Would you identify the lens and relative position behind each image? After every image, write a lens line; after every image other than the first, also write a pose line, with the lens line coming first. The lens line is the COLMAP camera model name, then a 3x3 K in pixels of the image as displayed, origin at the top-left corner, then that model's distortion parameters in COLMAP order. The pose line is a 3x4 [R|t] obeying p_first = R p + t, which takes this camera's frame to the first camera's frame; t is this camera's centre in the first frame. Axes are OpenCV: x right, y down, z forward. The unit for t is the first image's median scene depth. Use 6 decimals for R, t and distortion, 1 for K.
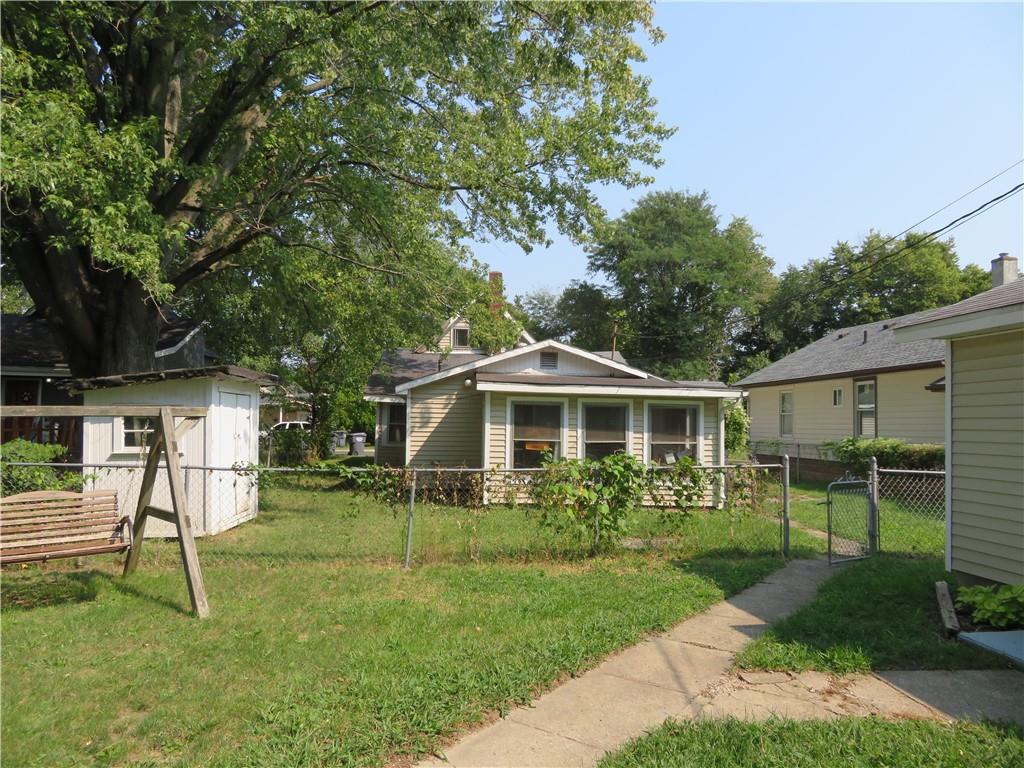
lens RADIAL K [[725.1, 0, 521.0], [0, 725.1, 394.3], [0, 0, 1]] dist [-0.018470, 0.015559]
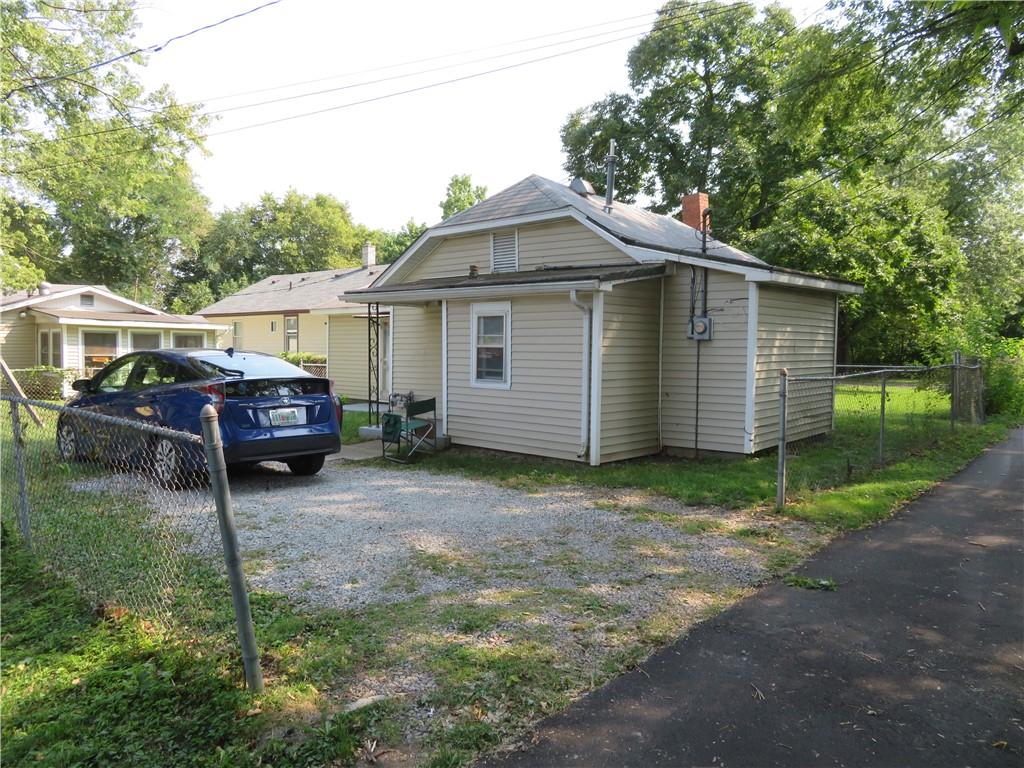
lens RADIAL K [[725.1, 0, 510.5], [0, 725.1, 385.6], [0, 0, 1]] dist [-0.018470, 0.015559]
pose [[0.731117, -0.040738, 0.681035, -0.103953], [-0.028365, 0.995538, 0.090002, -0.009802], [-0.681663, -0.085120, 0.726699, -0.197939]]
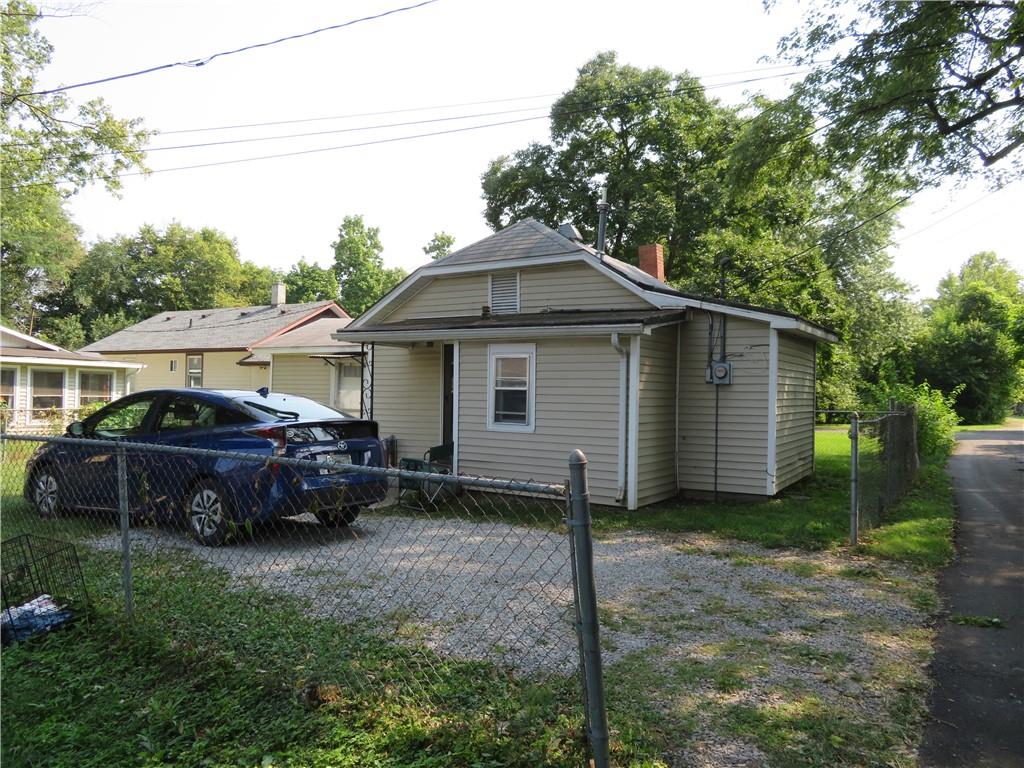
lens RADIAL K [[725.1, 0, 507.6], [0, 725.1, 389.1], [0, 0, 1]] dist [-0.018470, 0.015559]
pose [[0.605844, 0.003347, 0.795577, -0.126966], [-0.042919, 0.998672, 0.028483, -0.007905], [-0.794425, -0.051402, 0.605183, -0.165652]]
